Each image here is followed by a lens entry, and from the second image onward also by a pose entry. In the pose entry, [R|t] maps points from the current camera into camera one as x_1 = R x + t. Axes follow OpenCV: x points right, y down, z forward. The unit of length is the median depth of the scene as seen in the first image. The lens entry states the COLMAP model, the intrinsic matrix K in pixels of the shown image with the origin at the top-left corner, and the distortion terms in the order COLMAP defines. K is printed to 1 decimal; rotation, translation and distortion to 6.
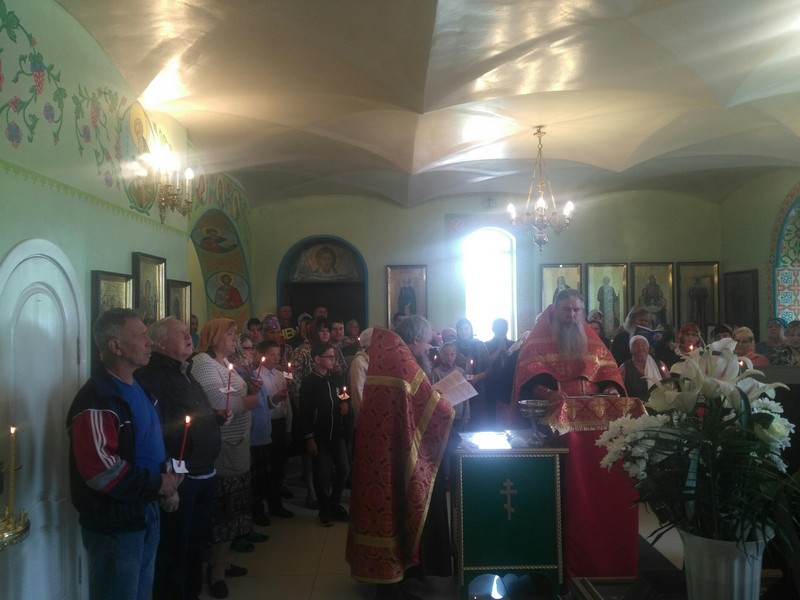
lens RADIAL K [[652.7, 0, 398.6], [0, 652.7, 304.6], [0, 0, 1]] dist [0.098287, -0.193600]
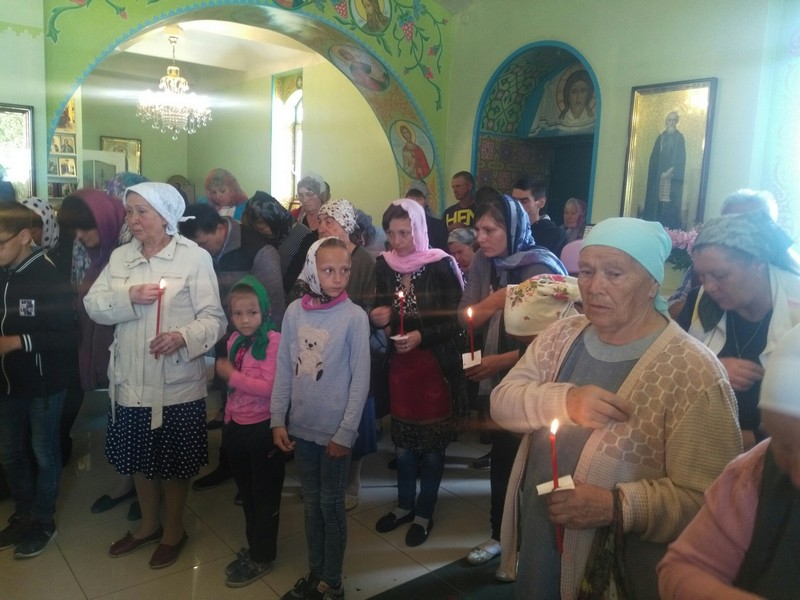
lens RADIAL K [[652.7, 0, 399.7], [0, 652.7, 298.3], [0, 0, 1]] dist [0.098287, -0.193600]
pose [[0.587430, 0.150595, -0.795140, 0.453163], [-0.044197, 0.987037, 0.154288, 0.038702], [0.808067, -0.055490, 0.586471, 0.915861]]
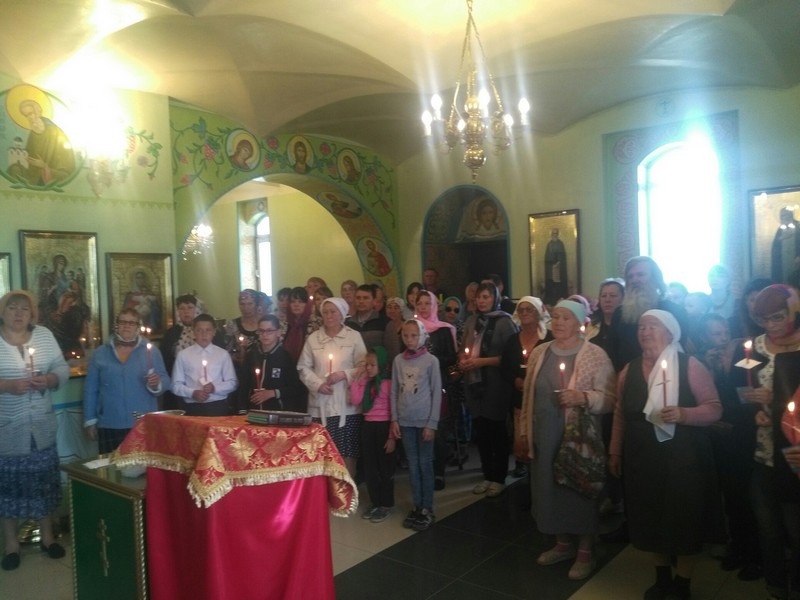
lens RADIAL K [[652.7, 0, 399.9], [0, 652.7, 302.1], [0, 0, 1]] dist [0.098287, -0.193600]
pose [[0.745488, 0.000289, -0.666520, 0.618820], [0.033896, 0.998690, 0.038344, 0.014141], [0.665657, -0.051177, 0.744501, 0.493248]]
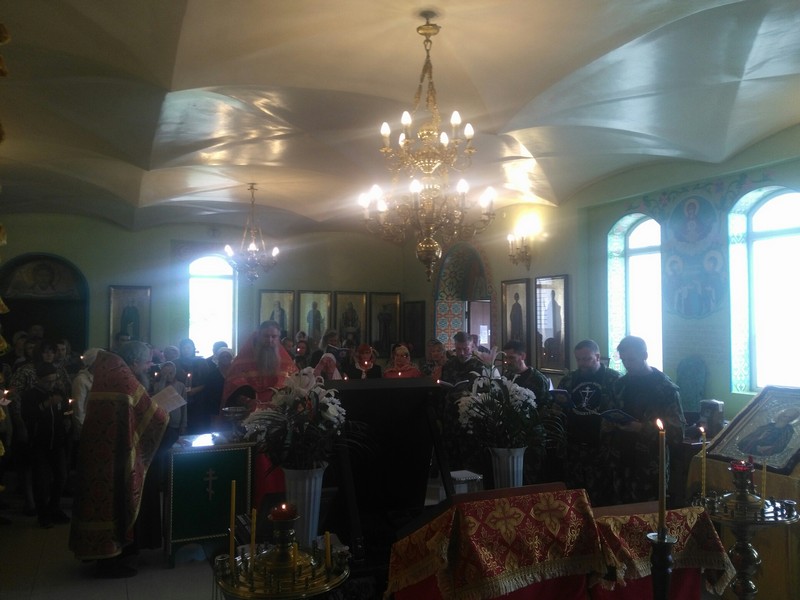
lens RADIAL K [[652.7, 0, 395.5], [0, 652.7, 298.2], [0, 0, 1]] dist [0.098287, -0.193600]
pose [[0.921987, 0.029912, 0.386065, -0.006779], [-0.019262, 0.999320, -0.031425, -0.024301], [-0.386743, 0.021537, 0.921936, -0.225172]]
